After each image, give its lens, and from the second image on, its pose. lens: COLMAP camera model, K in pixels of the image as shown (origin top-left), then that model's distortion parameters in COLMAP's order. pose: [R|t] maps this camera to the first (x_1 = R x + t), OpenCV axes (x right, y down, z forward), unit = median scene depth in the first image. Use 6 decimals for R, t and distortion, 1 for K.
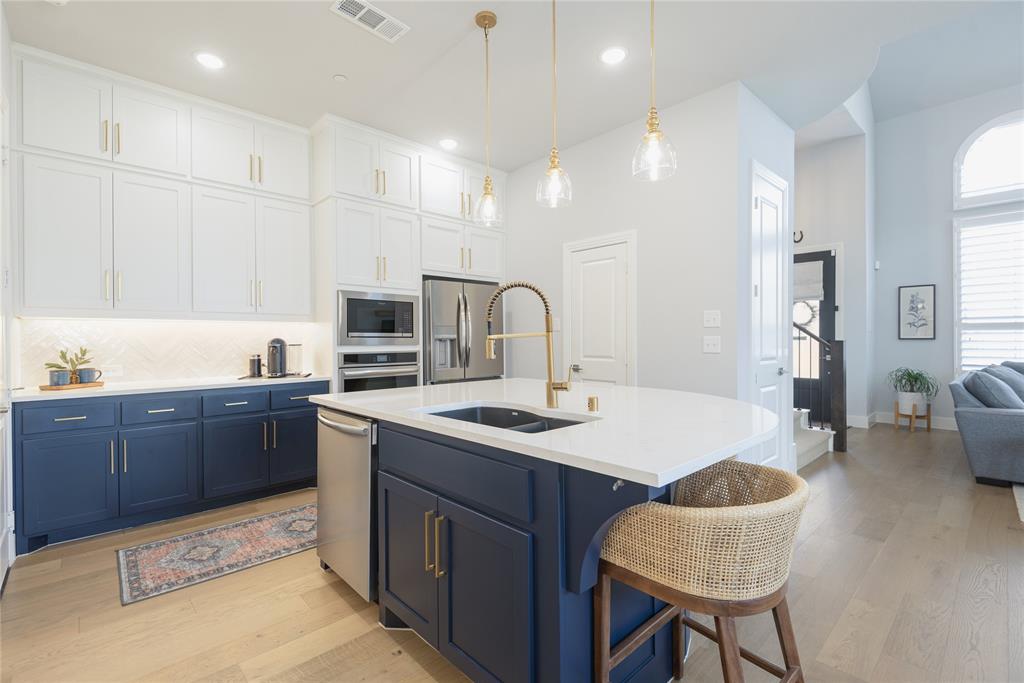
lens RADIAL K [[464.2, 0, 510.7], [0, 464.2, 340.2], [0, 0, 1]] dist [0.045976, -0.025763]
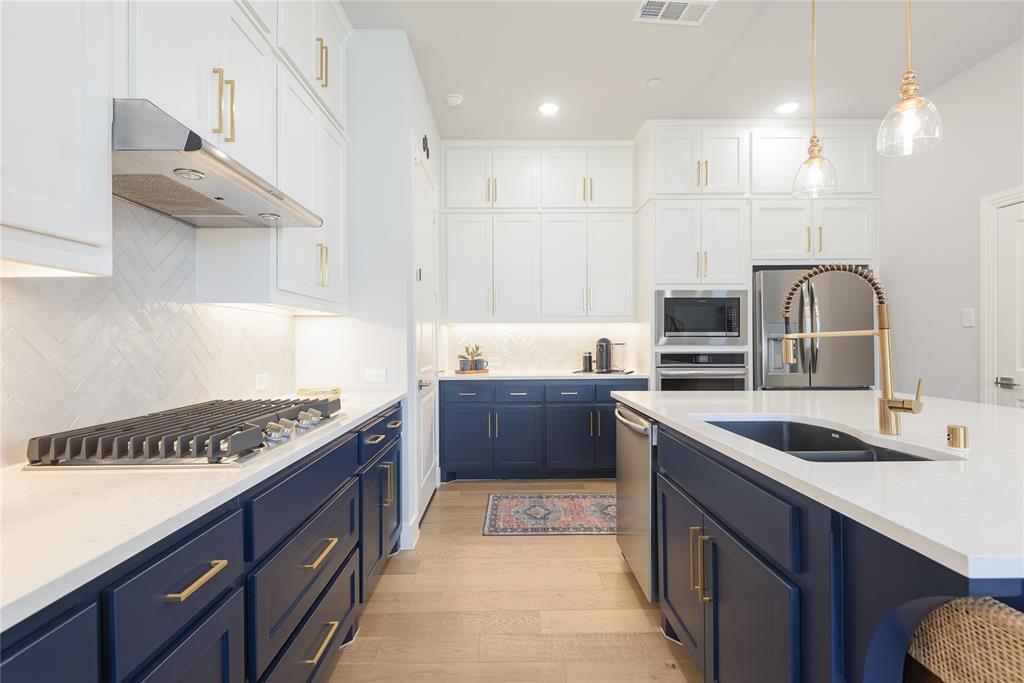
lens RADIAL K [[464.2, 0, 510.7], [0, 464.2, 340.2], [0, 0, 1]] dist [0.045976, -0.025763]
pose [[0.744288, 0.002665, -0.667853, 0.095088], [-0.001325, 0.999996, 0.002513, -0.001037], [0.667857, -0.000985, 0.744289, 0.040849]]
